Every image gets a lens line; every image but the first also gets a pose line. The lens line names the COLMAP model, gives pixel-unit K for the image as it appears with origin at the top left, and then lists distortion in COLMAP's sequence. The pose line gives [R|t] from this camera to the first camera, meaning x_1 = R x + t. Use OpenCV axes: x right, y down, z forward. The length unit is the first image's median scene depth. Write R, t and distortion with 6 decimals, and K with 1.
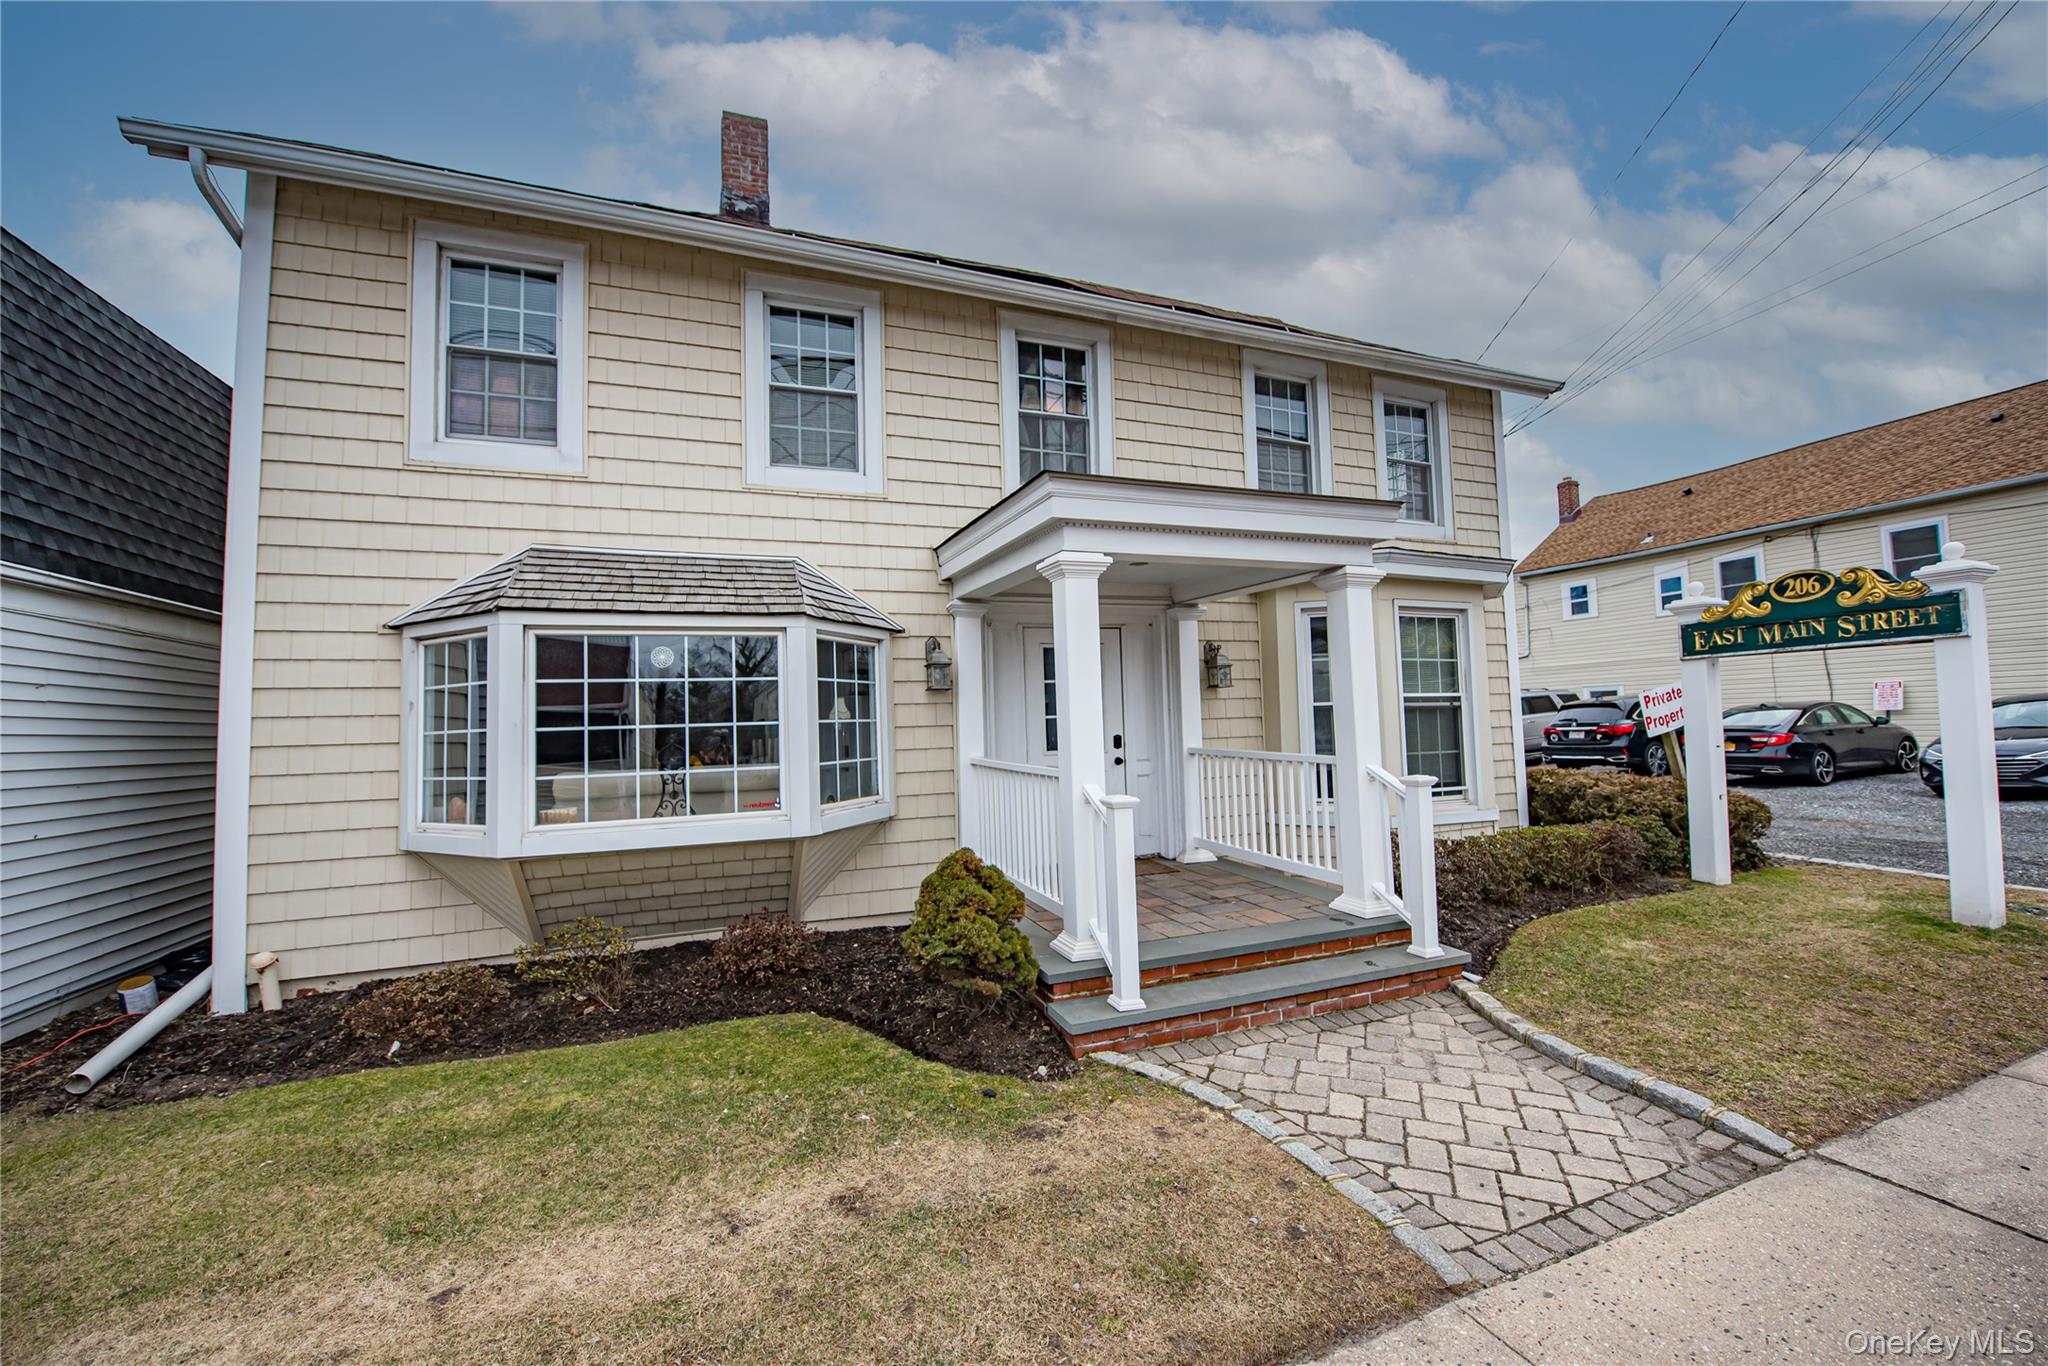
lens RADIAL K [[827.0, 0, 1027.0], [0, 827.0, 685.8], [0, 0, 1]] dist [-0.021386, -0.000390]
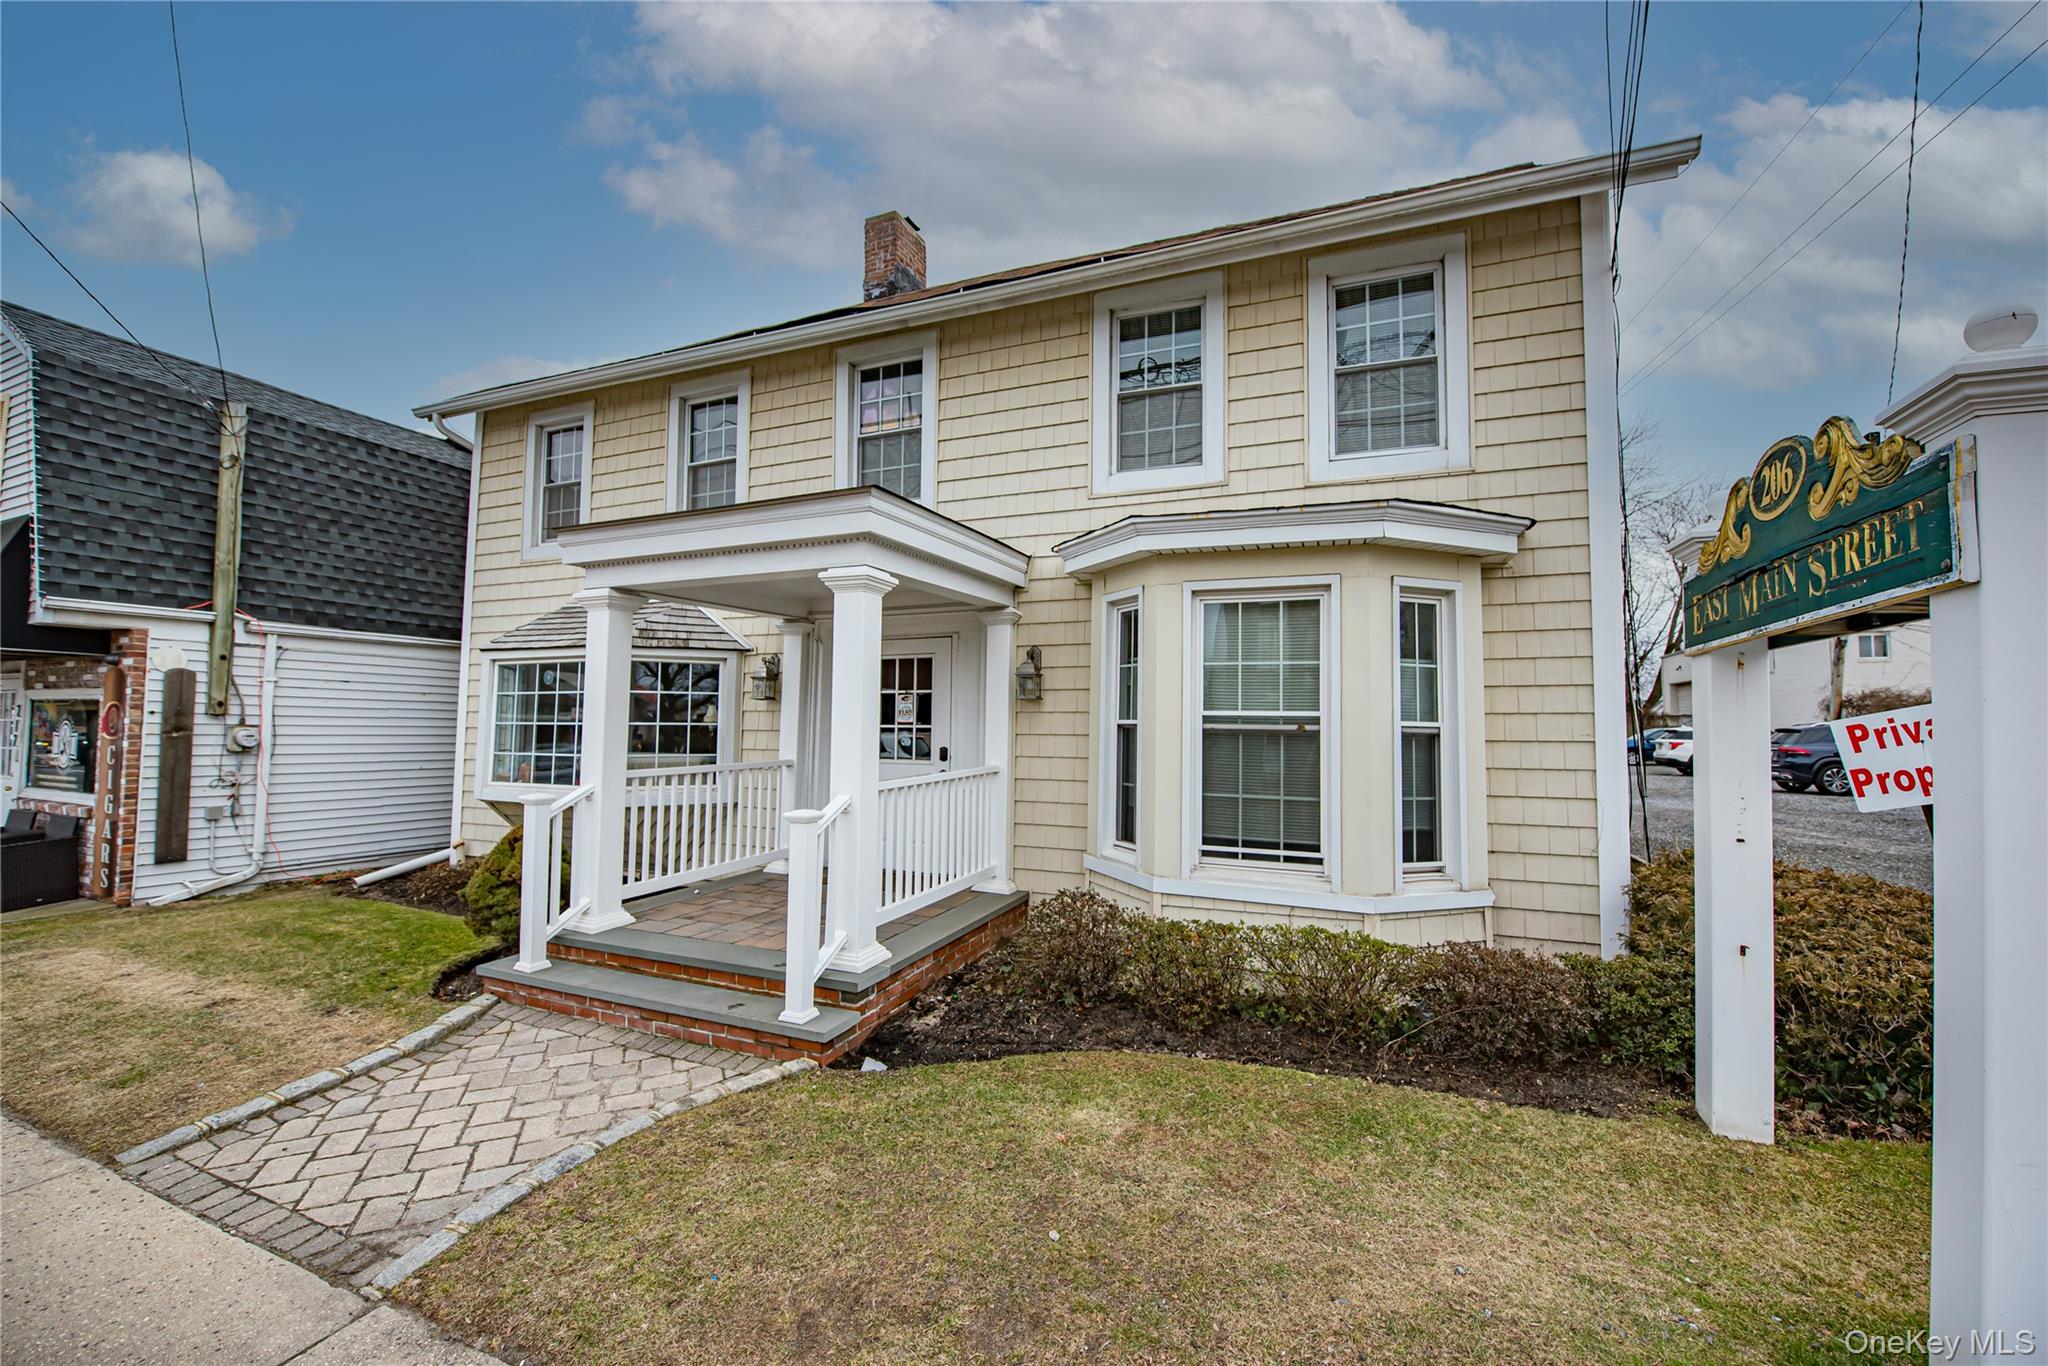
lens RADIAL K [[827.0, 0, 1021.0], [0, 827.0, 681.4], [0, 0, 1]] dist [-0.021386, -0.000390]
pose [[0.716378, -0.002639, -0.697707, 0.855478], [0.003897, 0.999992, 0.000219, -0.017484], [0.697701, -0.002876, 0.716383, 0.372654]]
